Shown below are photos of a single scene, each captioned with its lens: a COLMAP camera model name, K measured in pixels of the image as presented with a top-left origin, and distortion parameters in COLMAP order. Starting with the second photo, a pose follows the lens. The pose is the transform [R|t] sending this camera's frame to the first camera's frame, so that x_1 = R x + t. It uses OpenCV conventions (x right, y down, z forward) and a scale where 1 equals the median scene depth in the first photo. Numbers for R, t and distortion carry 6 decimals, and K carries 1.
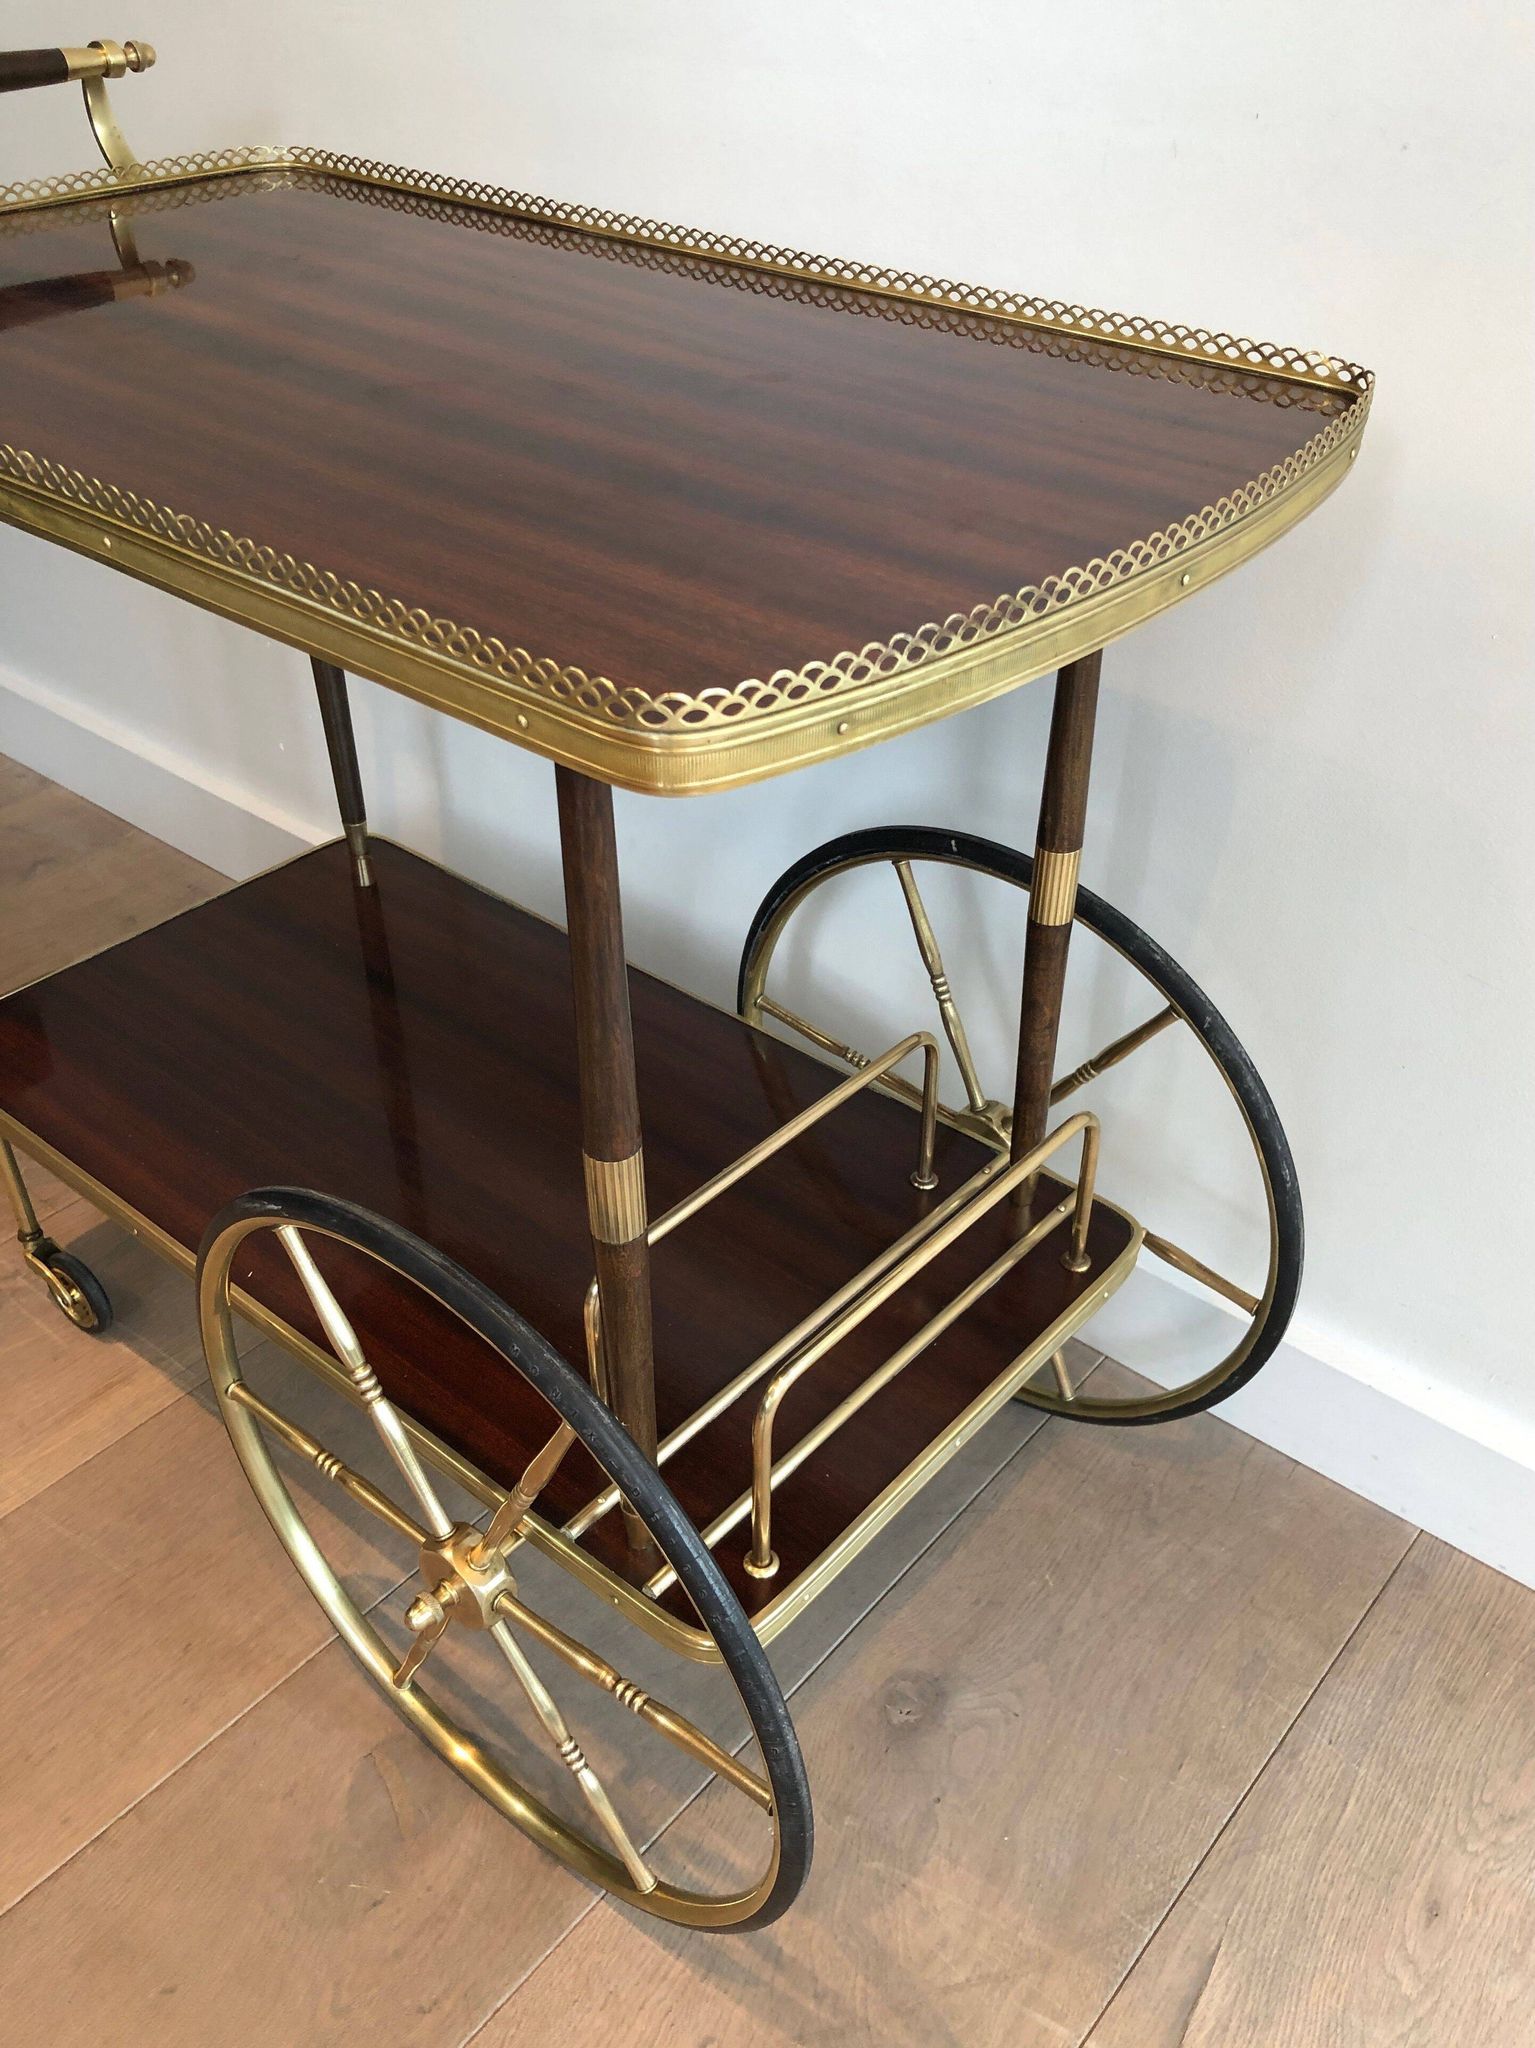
lens RADIAL K [[1659.1, 0, 789.5], [0, 1659.1, 1040.0], [0, 0, 1]] dist [0.042936, -0.043832]
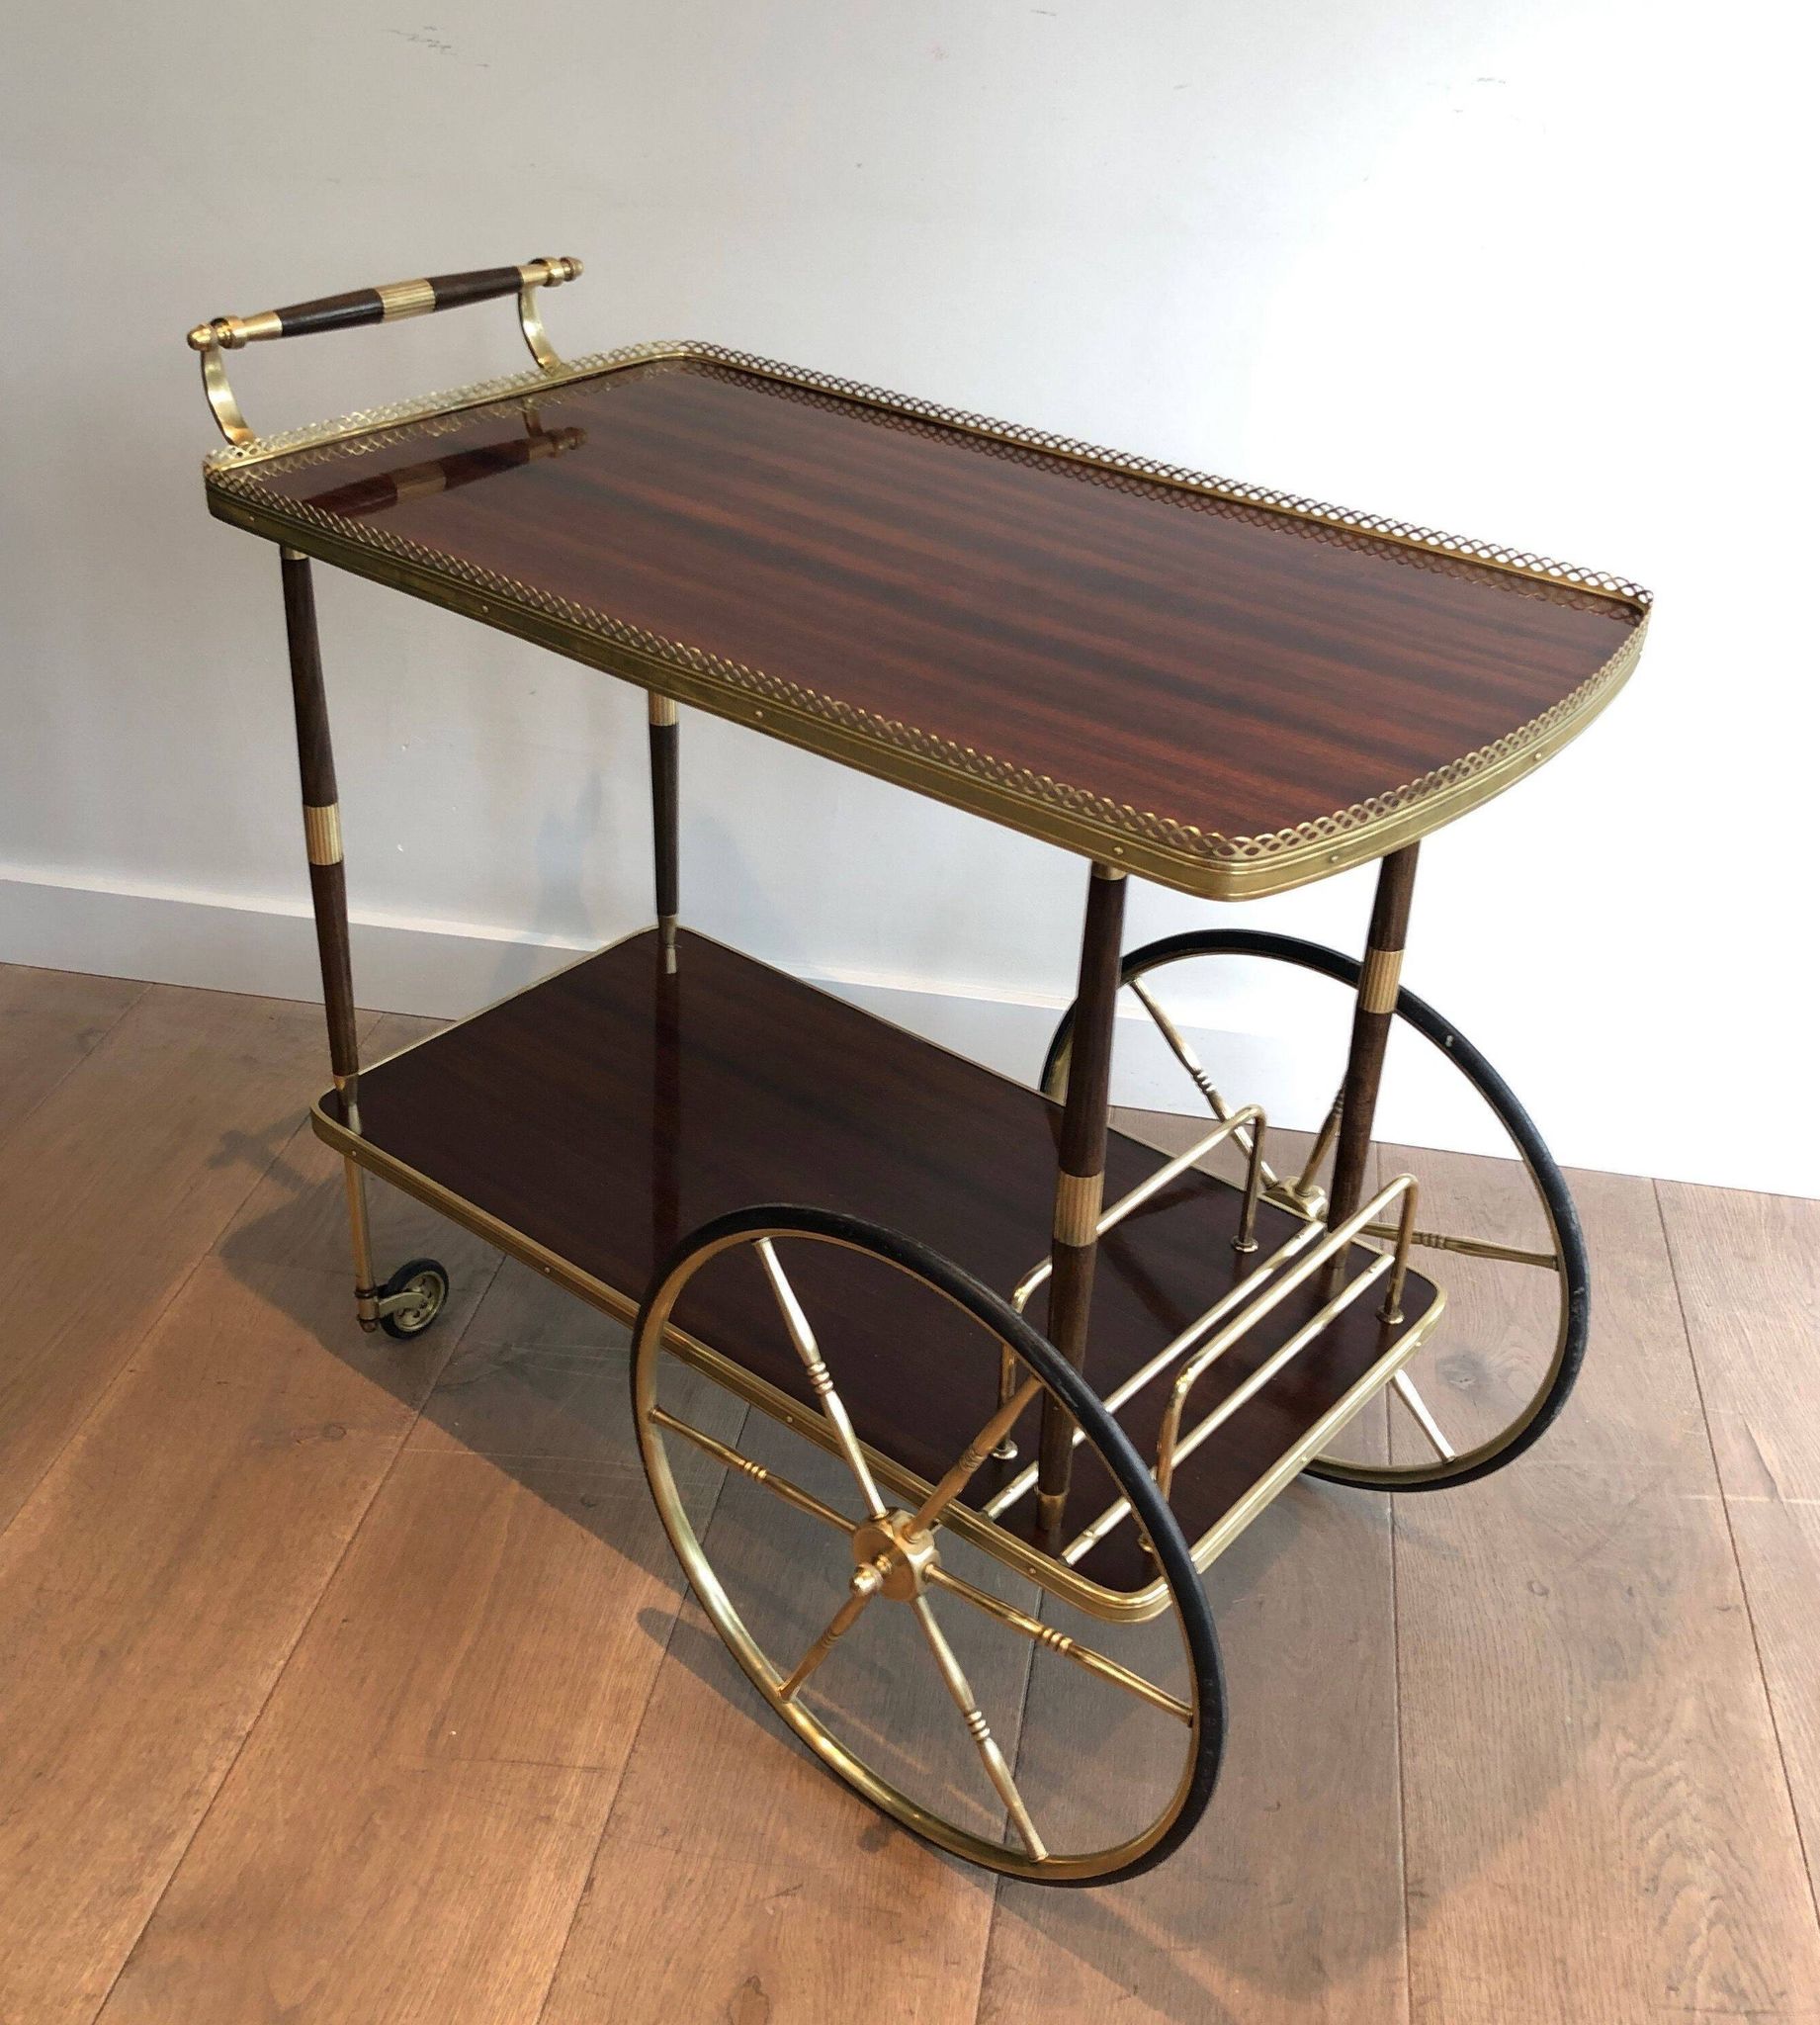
lens RADIAL K [[2102.1, 0, 776.2], [0, 2102.1, 908.9], [0, 0, 1]] dist [0.006020, 0.000000]
pose [[0.999507, 0.020995, -0.023327, -0.222611], [-0.023953, 0.990590, -0.134748, 0.066004], [0.020278, 0.135241, 0.990605, -0.466823]]
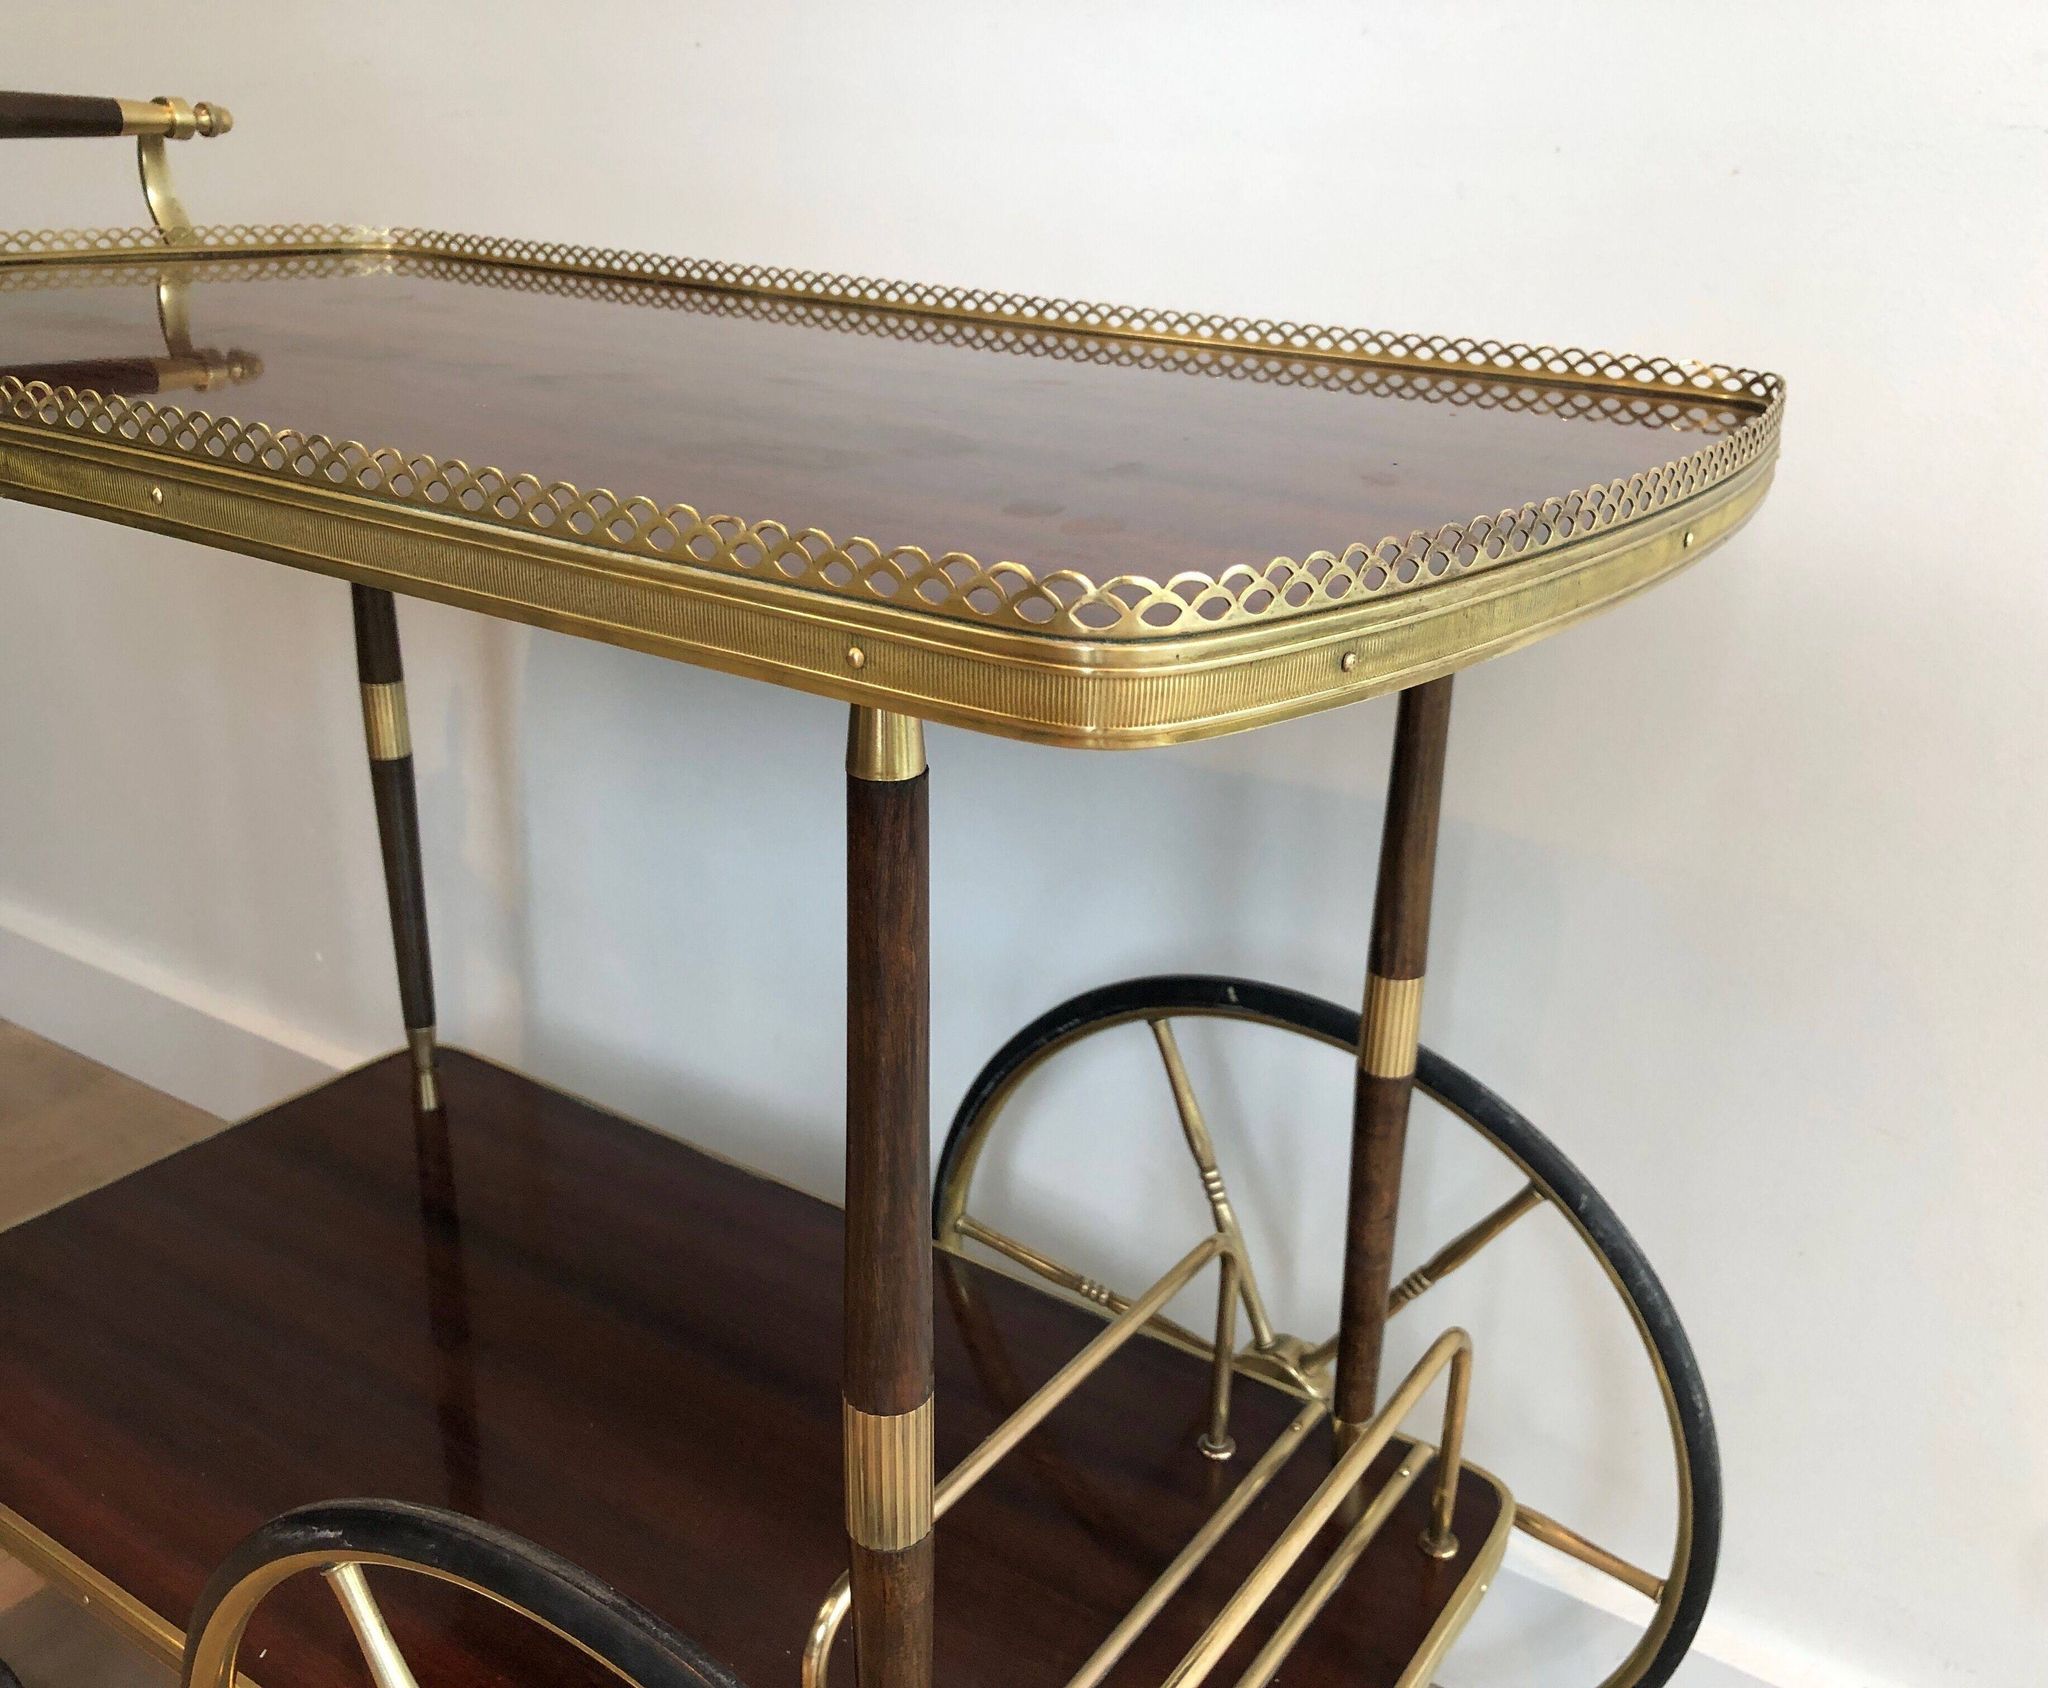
lens RADIAL K [[1775.9, 0, 1097.7], [0, 1775.9, 860.6], [0, 0, 1]] dist [0.021753, -0.009150]
pose [[0.990202, -0.020171, 0.138179, -0.085366], [0.054413, 0.967036, -0.248757, 0.029573], [-0.128606, 0.253839, 0.958659, 0.187837]]
